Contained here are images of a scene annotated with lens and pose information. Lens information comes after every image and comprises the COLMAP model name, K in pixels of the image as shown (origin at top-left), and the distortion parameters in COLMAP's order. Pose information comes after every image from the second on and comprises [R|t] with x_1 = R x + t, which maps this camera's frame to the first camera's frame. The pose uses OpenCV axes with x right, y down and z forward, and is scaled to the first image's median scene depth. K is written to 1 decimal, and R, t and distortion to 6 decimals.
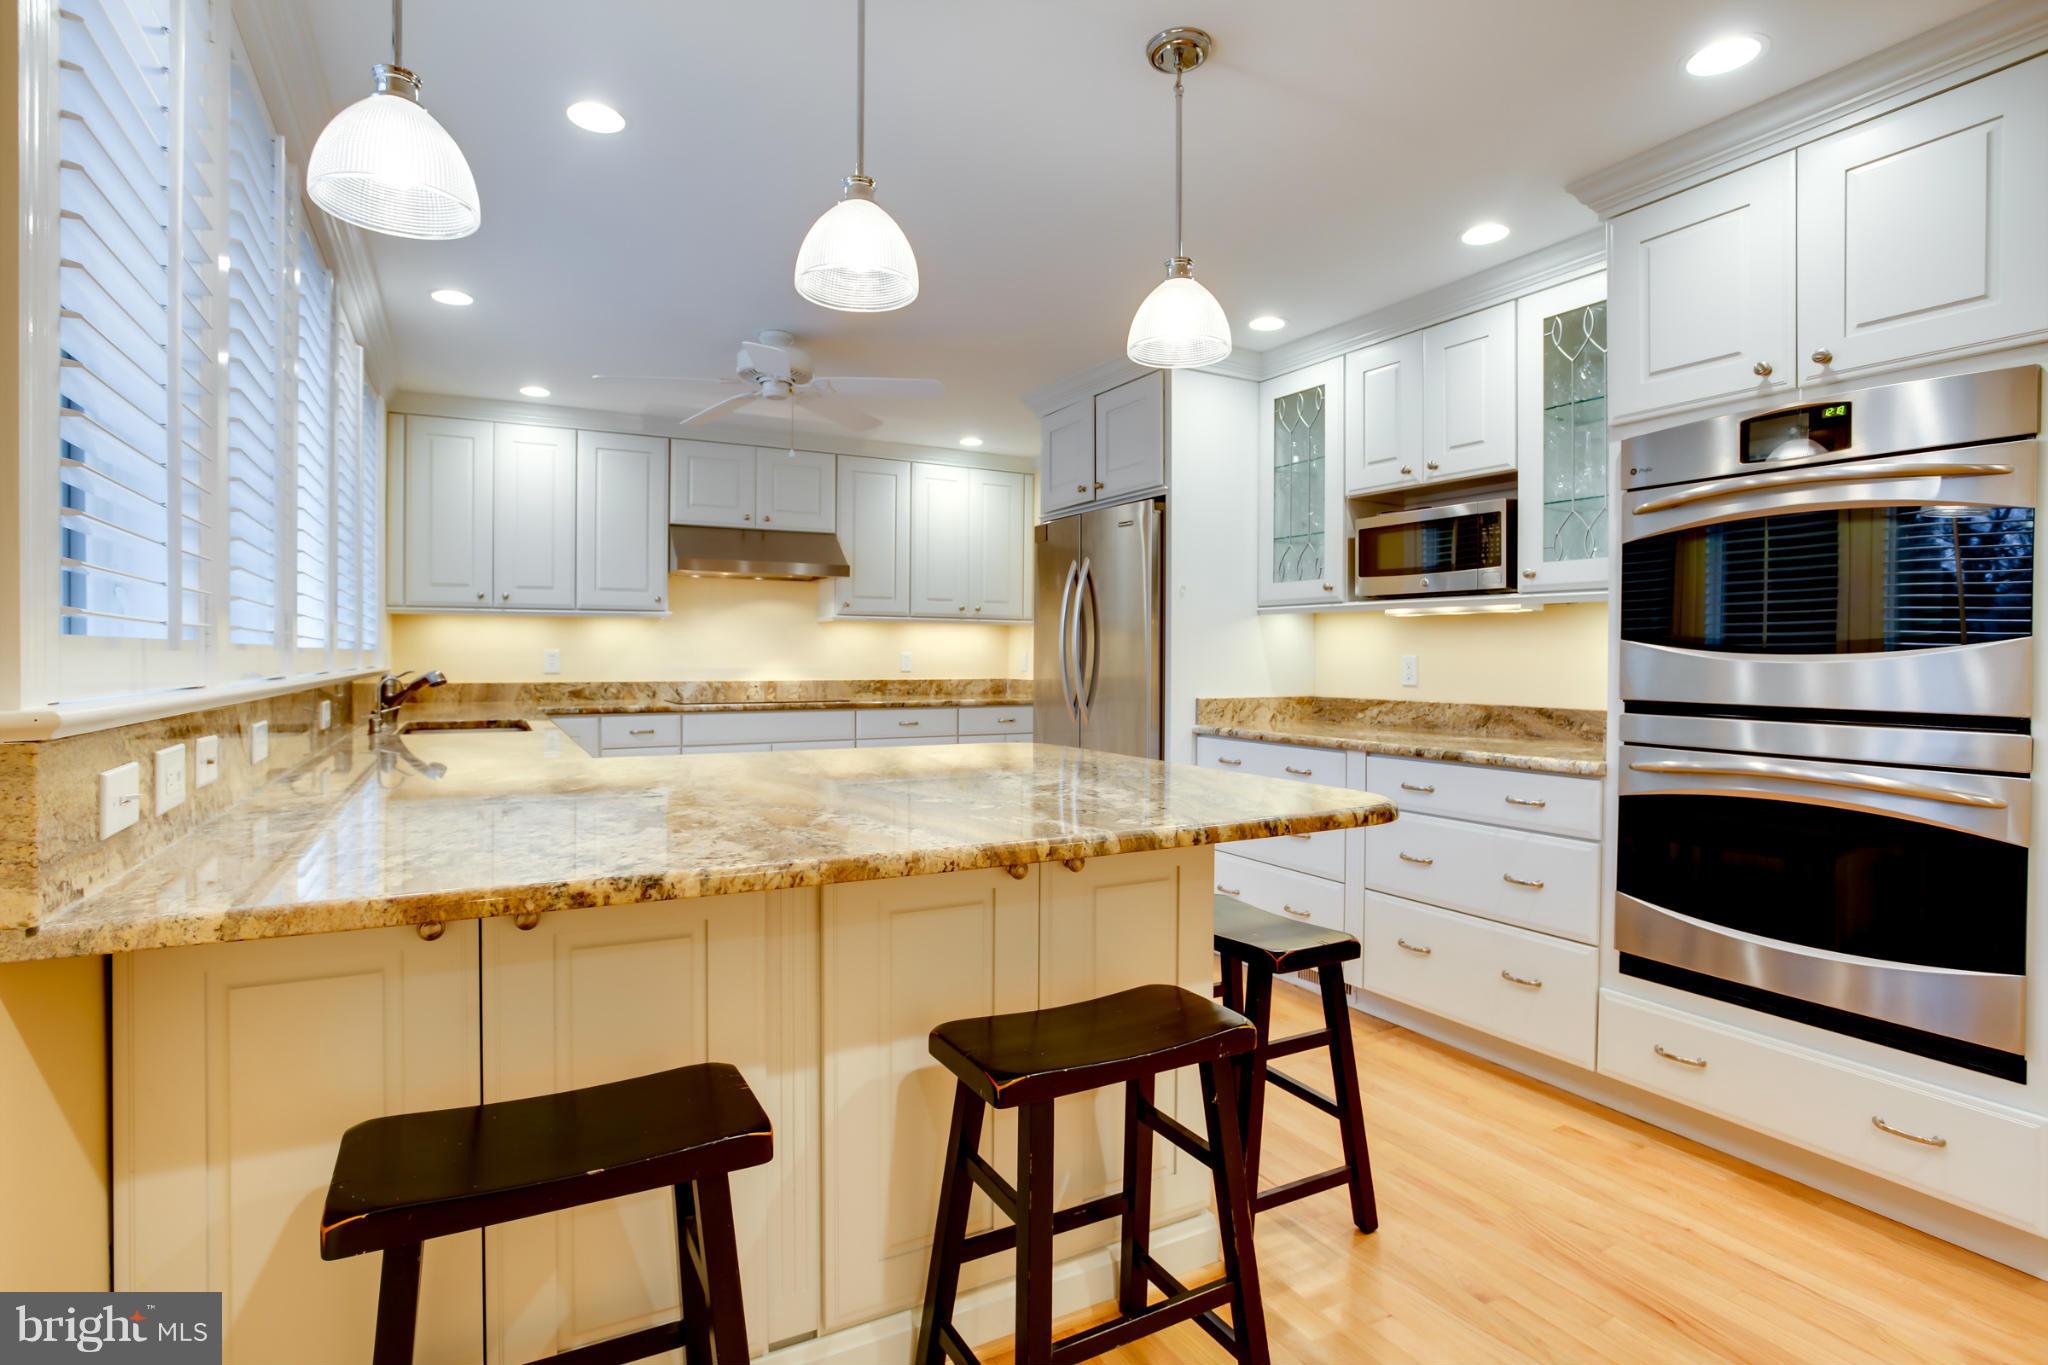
lens RADIAL K [[989.3, 0, 997.3], [0, 989.3, 672.0], [0, 0, 1]] dist [-0.031891, 0.006047]
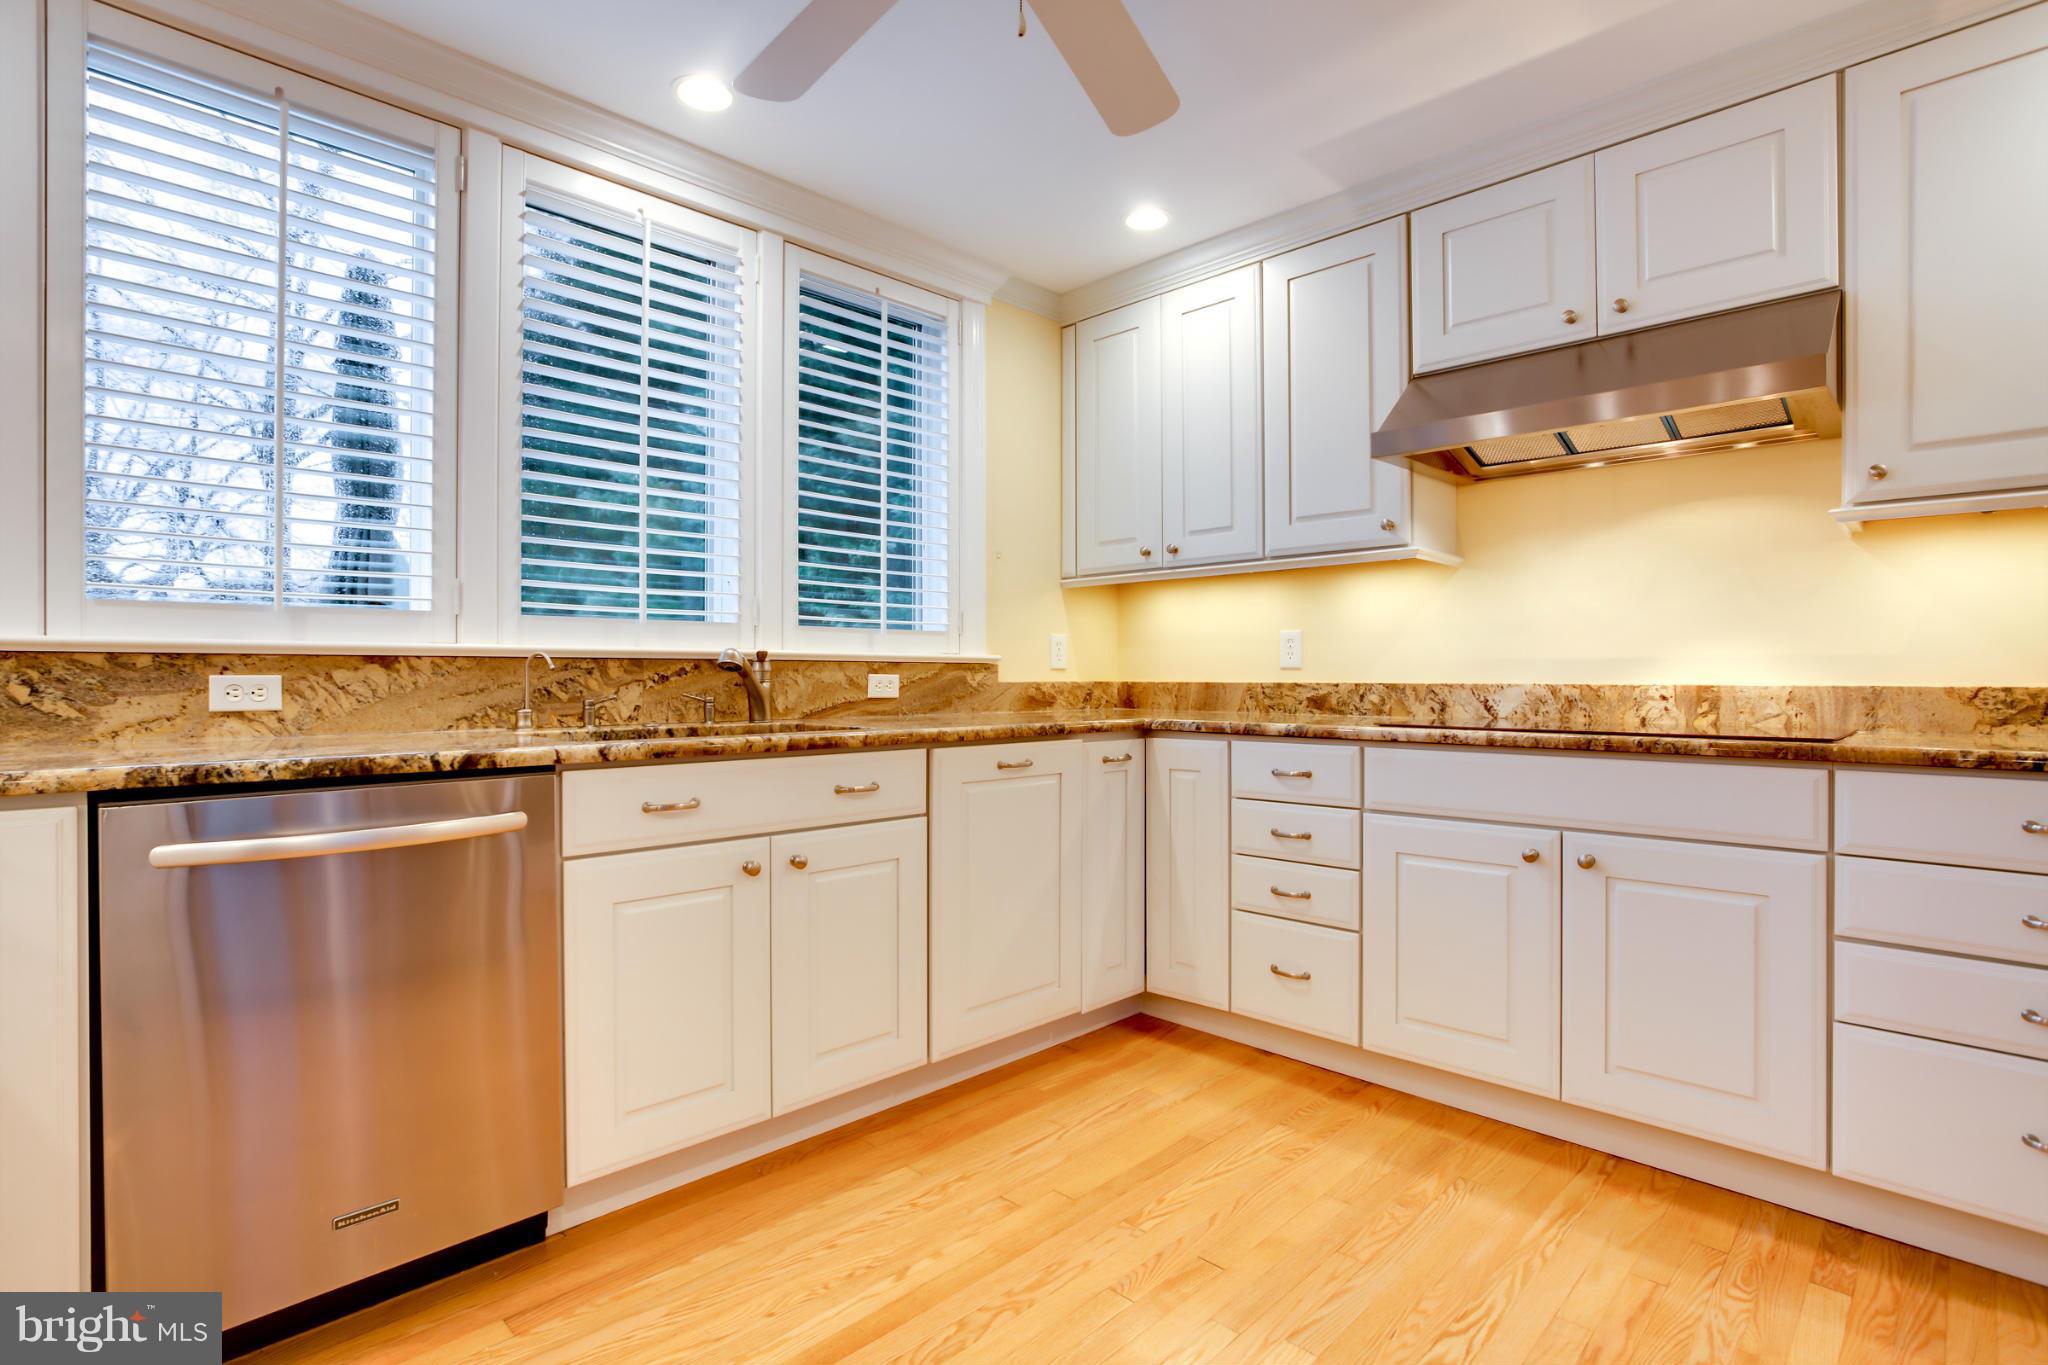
lens RADIAL K [[989.3, 0, 1012.1], [0, 989.3, 670.5], [0, 0, 1]] dist [-0.031891, 0.006047]
pose [[0.294822, -0.007520, -0.955523, 0.101650], [-0.014507, 0.999819, -0.012344, 0.014076], [0.955442, 0.017501, 0.294660, 0.697551]]
